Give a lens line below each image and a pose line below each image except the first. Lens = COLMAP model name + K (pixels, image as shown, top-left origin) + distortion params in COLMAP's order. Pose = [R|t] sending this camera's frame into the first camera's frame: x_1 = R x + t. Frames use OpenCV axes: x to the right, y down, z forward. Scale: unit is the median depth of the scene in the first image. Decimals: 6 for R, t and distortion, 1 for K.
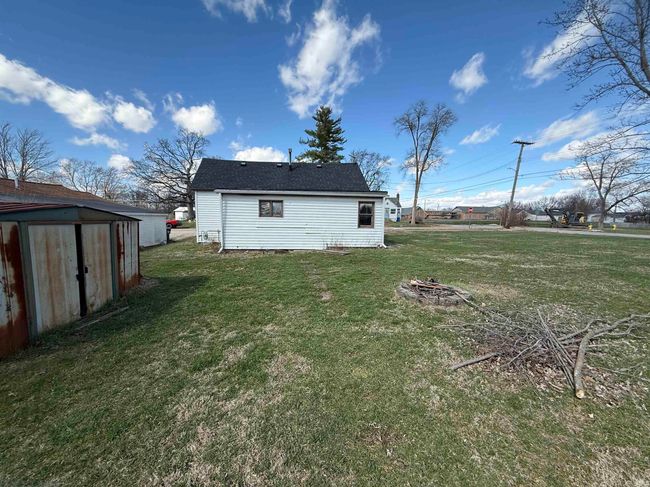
lens RADIAL K [[260.7, 0, 325.4], [0, 260.7, 249.5], [0, 0, 1]] dist [-0.003937, 0.001012]
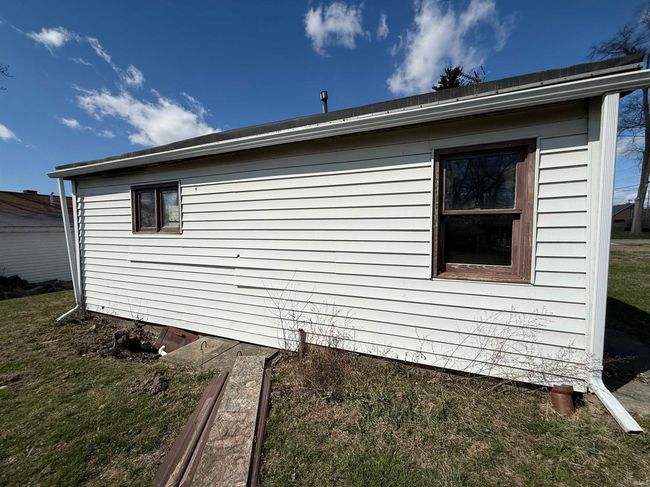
lens RADIAL K [[260.7, 0, 322.2], [0, 260.7, 247.1], [0, 0, 1]] dist [-0.003937, 0.001012]
pose [[0.867218, 0.013390, -0.497748, 0.051442], [-0.038530, 0.998446, -0.040271, -0.032118], [0.496435, 0.054102, 0.866386, 0.260732]]
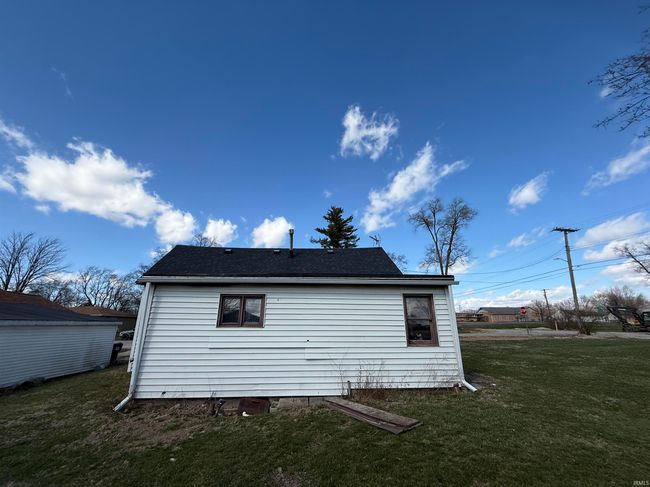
lens RADIAL K [[260.7, 0, 325.3], [0, 260.7, 245.7], [0, 0, 1]] dist [-0.003937, 0.001012]
pose [[0.998626, -0.028179, -0.044183, -0.003284], [0.008351, 0.917915, -0.396689, -0.020990], [0.051735, 0.395775, 0.916889, 0.149844]]
